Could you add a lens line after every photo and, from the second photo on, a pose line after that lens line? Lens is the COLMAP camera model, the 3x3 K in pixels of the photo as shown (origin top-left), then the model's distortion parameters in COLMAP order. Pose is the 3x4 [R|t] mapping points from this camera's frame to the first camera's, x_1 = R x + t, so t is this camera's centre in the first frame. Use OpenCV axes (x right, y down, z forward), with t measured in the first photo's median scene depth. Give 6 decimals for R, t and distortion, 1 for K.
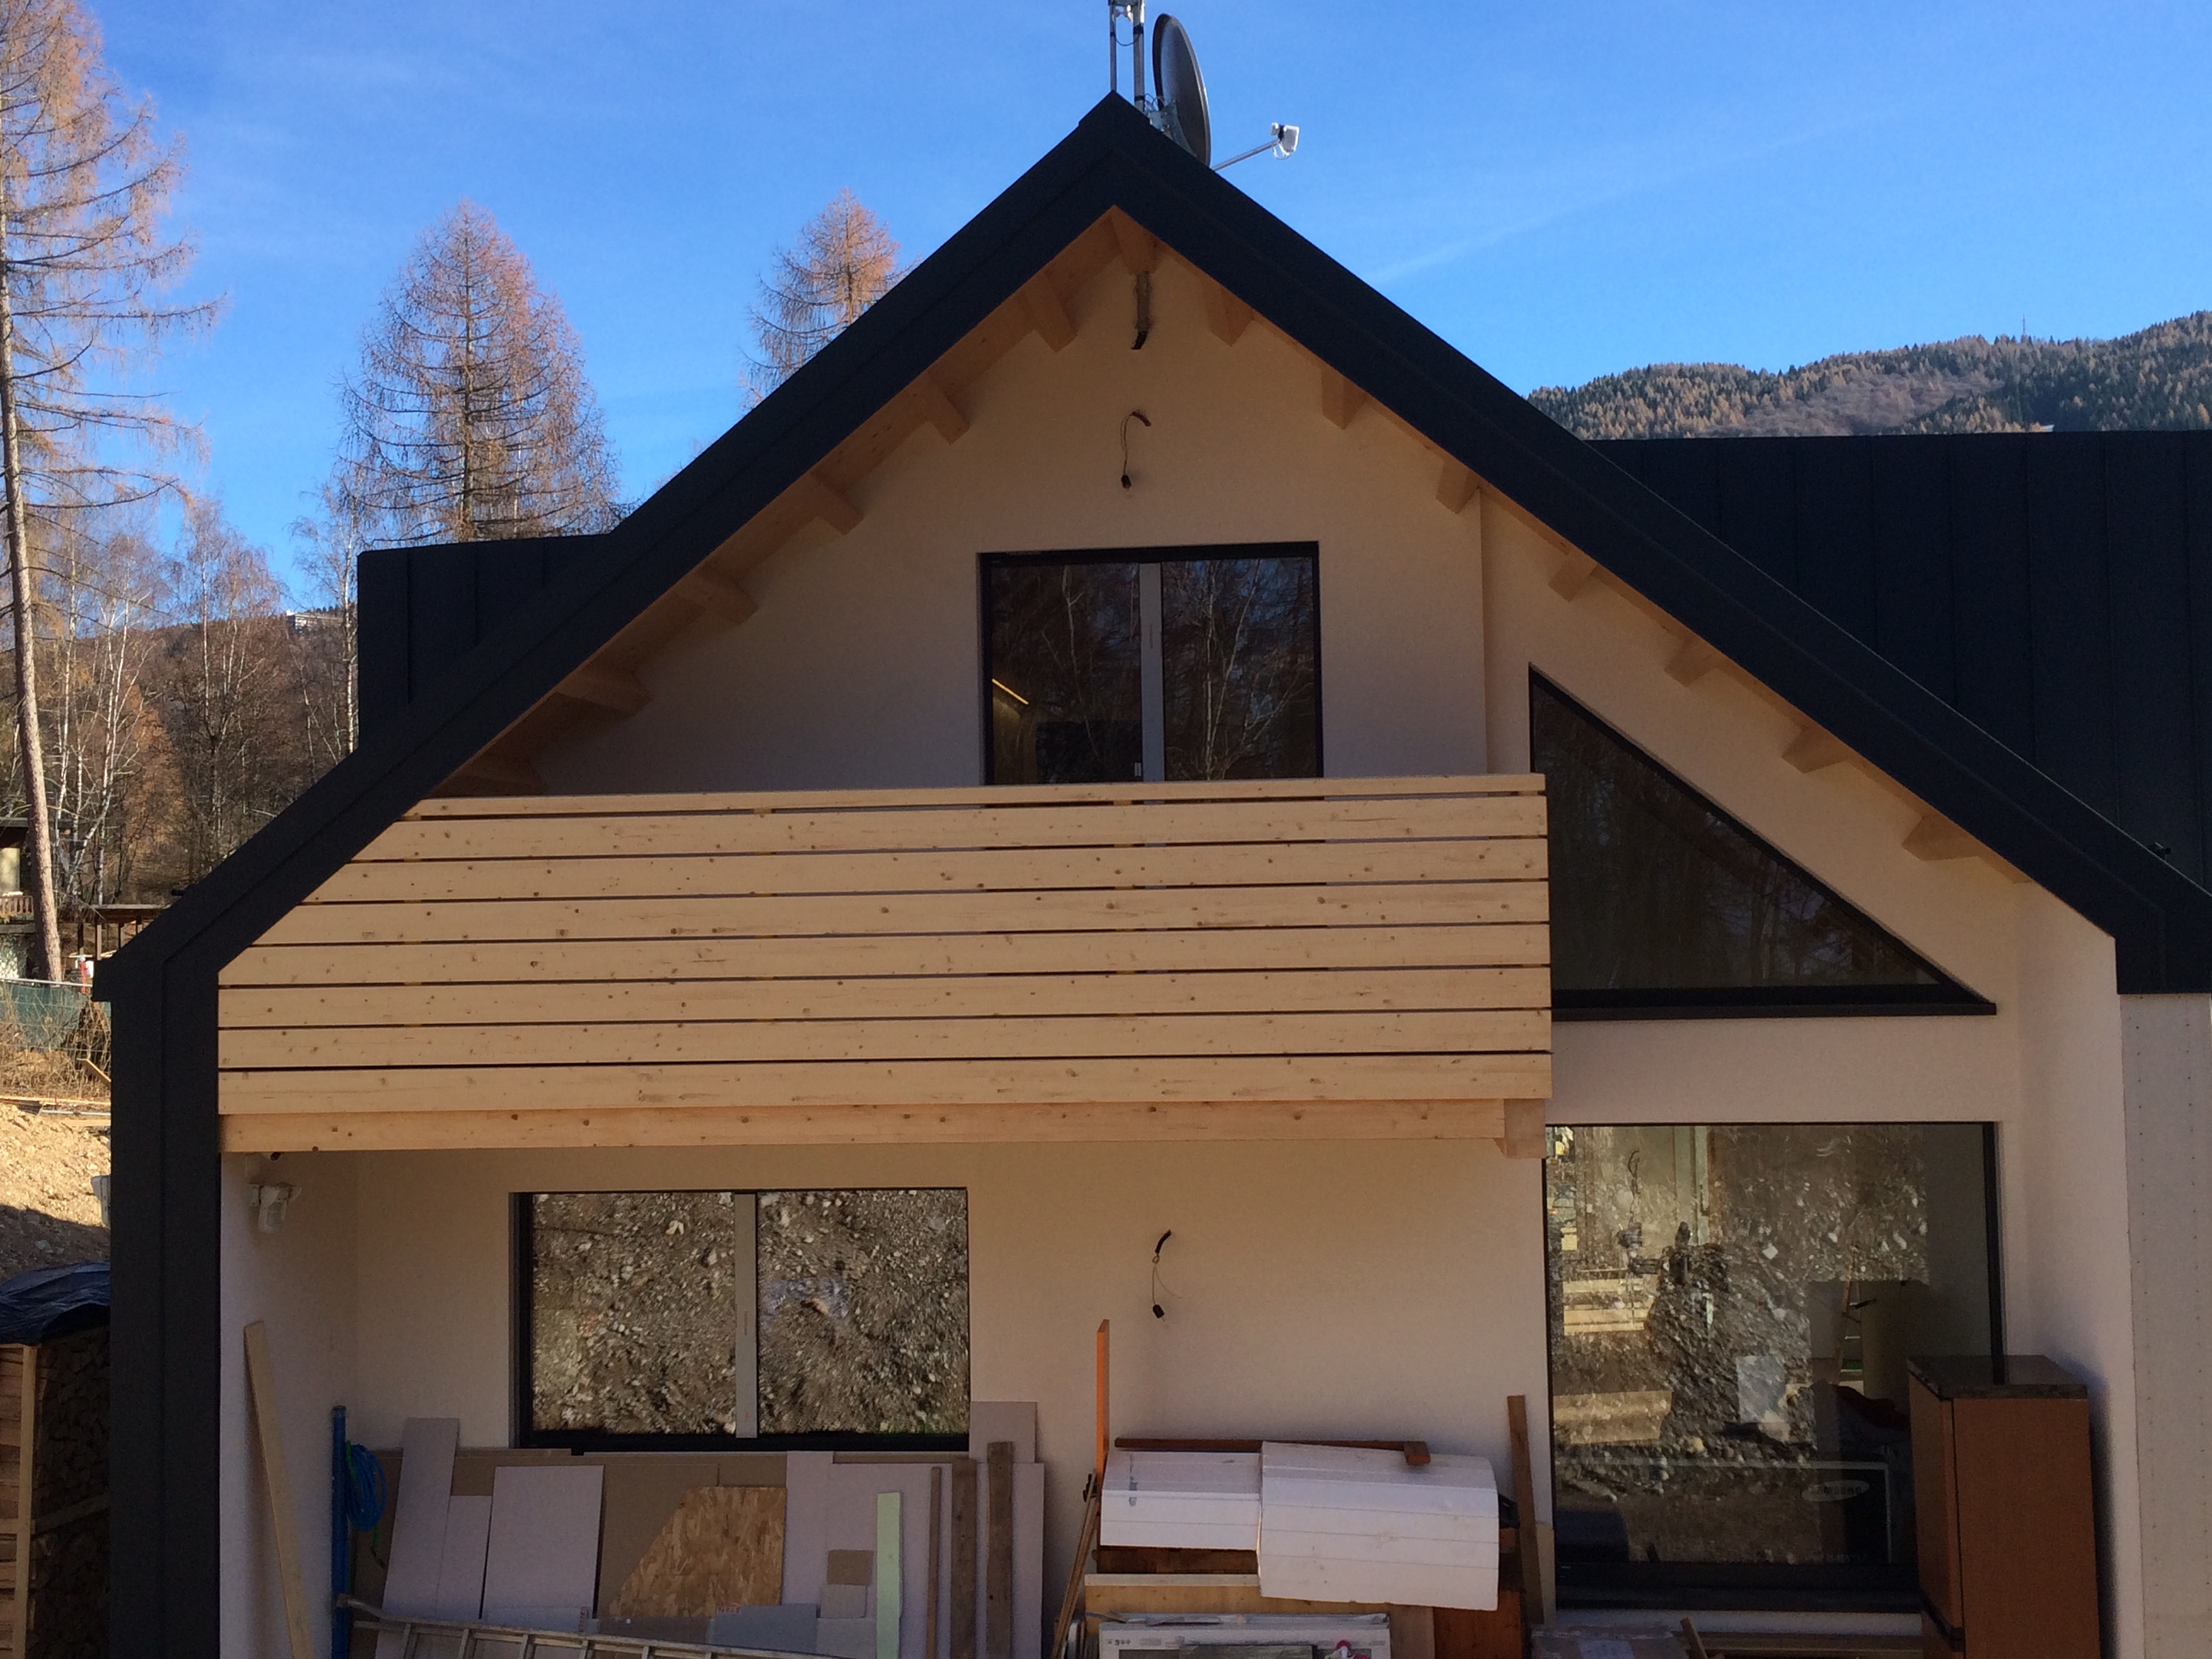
lens RADIAL K [[2374.5, 0, 1106.0], [0, 2374.5, 829.5], [0, 0, 1]] dist [0.008424, 0.016041]
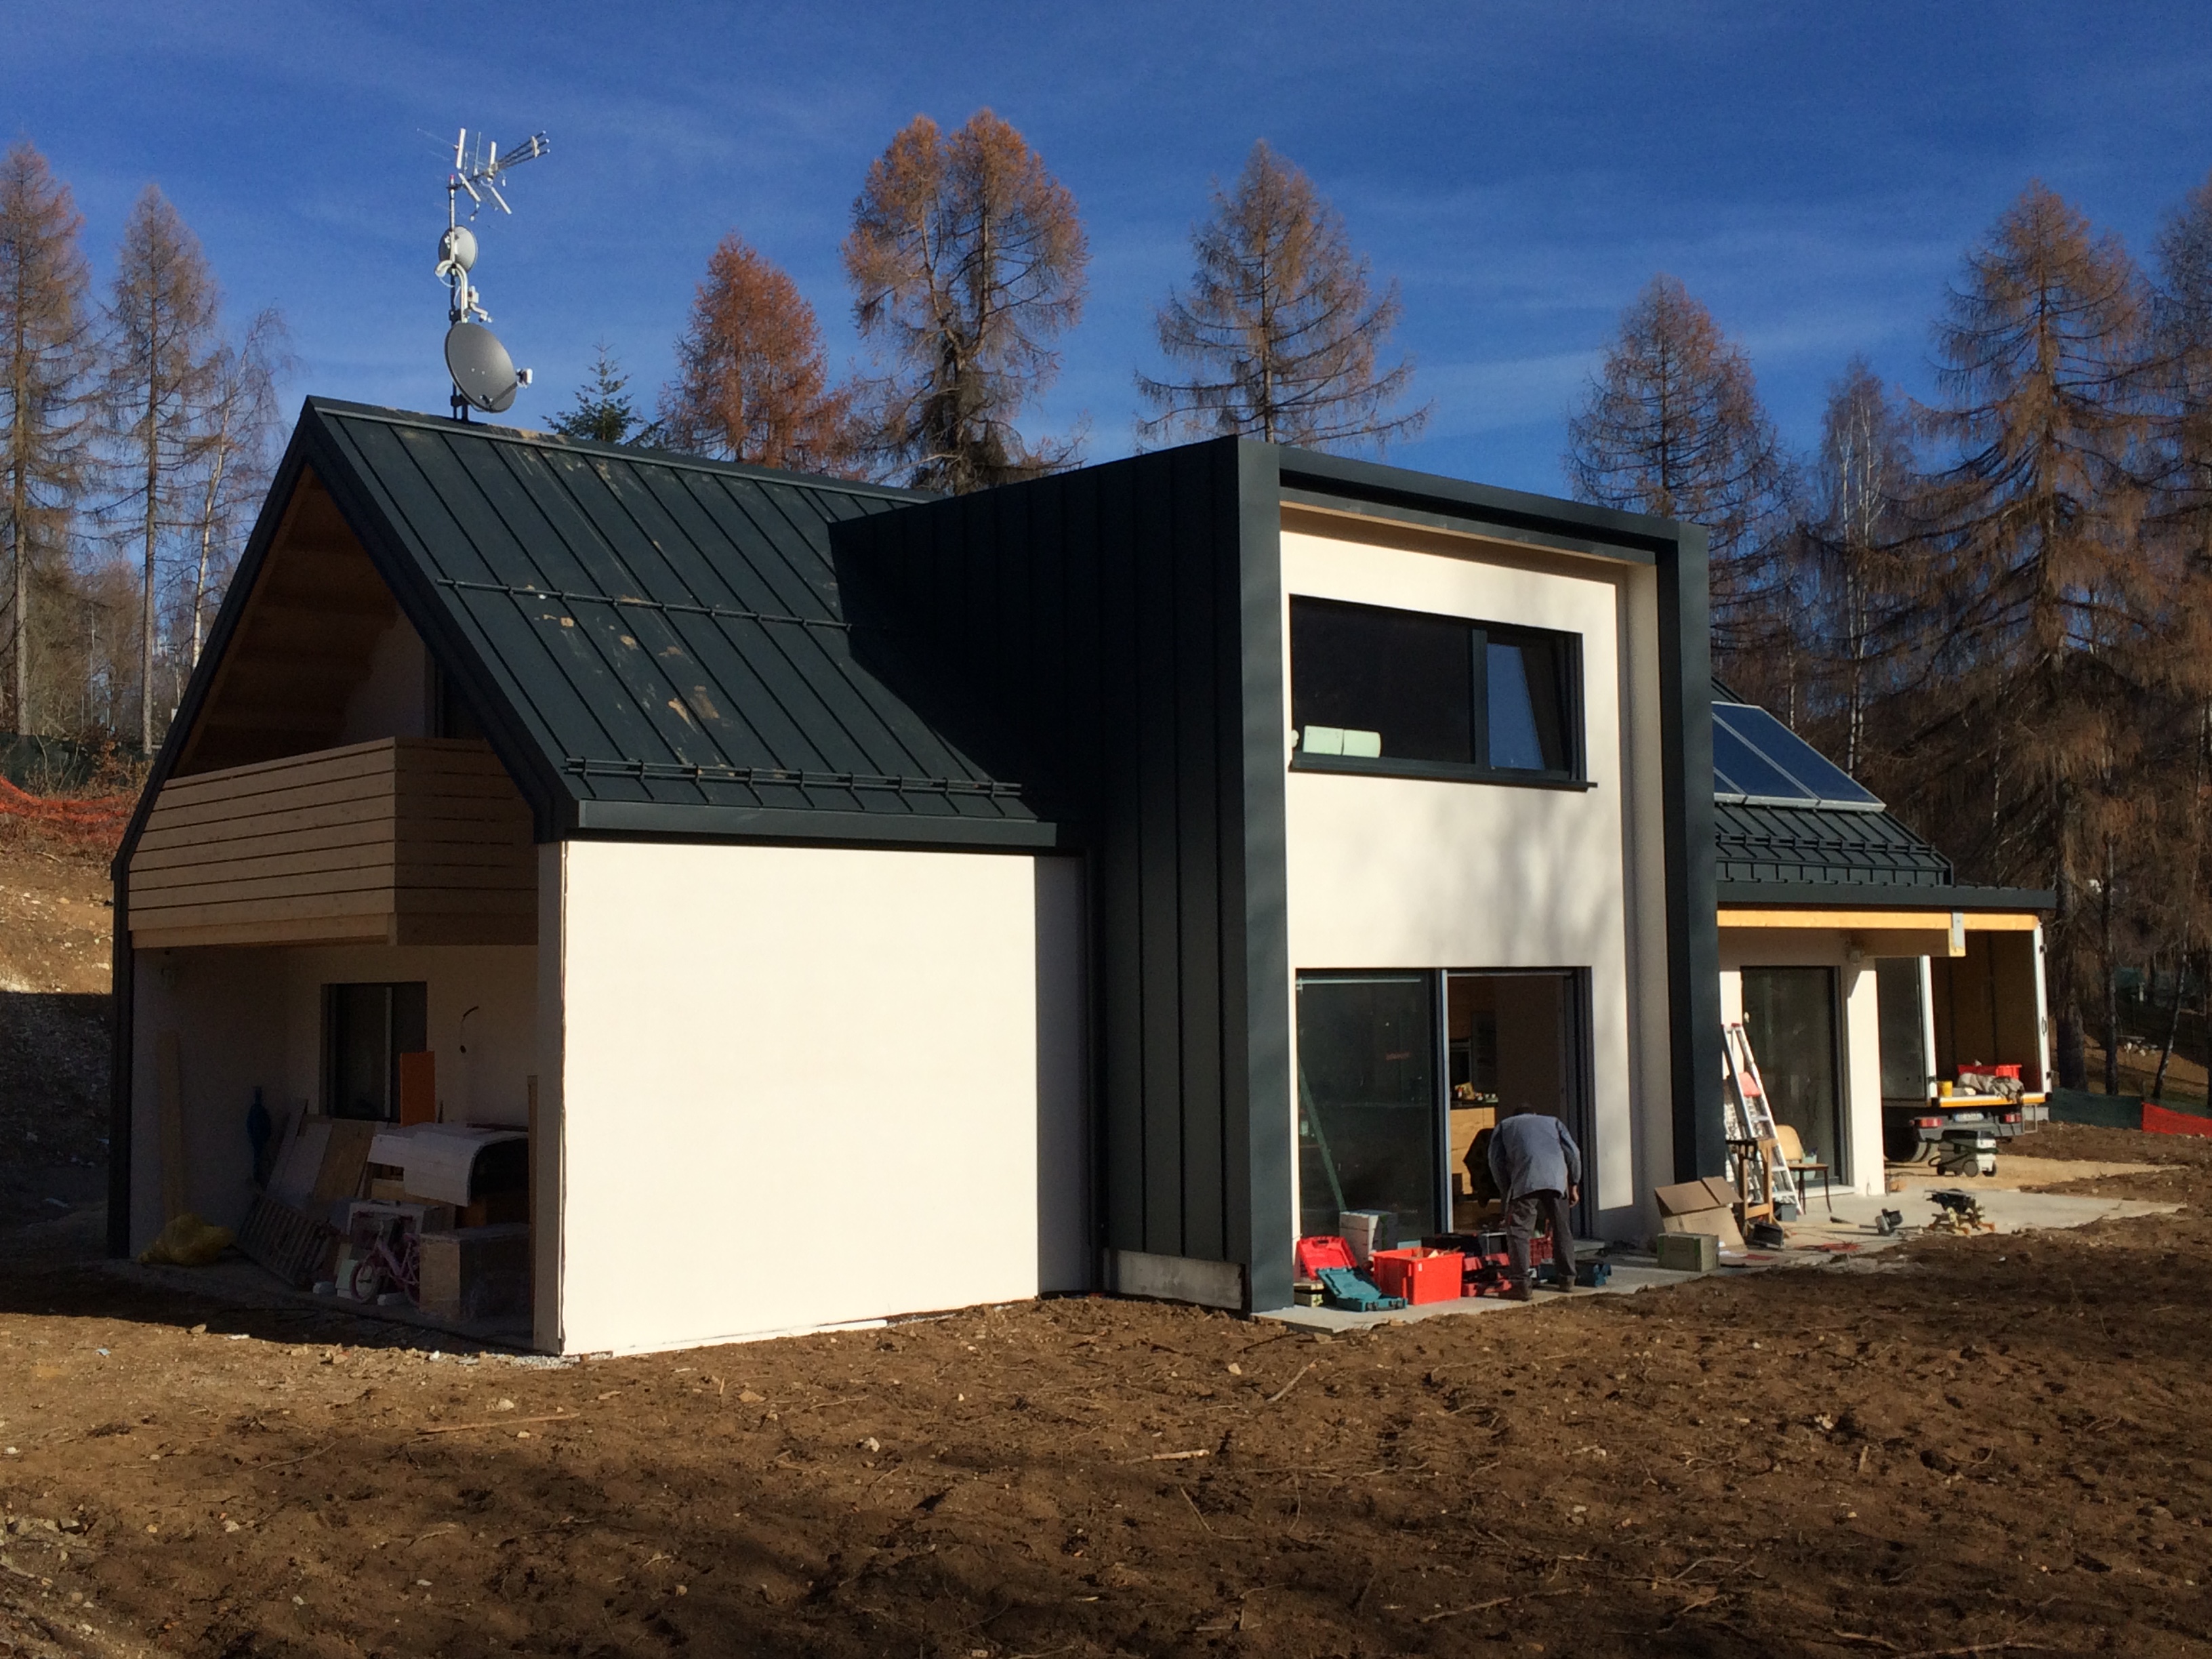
lens RADIAL K [[2374.5, 0, 1106.0], [0, 2374.5, 829.5], [0, 0, 1]] dist [0.008424, 0.016041]
pose [[0.733410, -0.032501, -0.679010, 1.558401], [0.021064, 0.999463, -0.025089, 0.090186], [0.679461, 0.004098, 0.733701, 0.016032]]
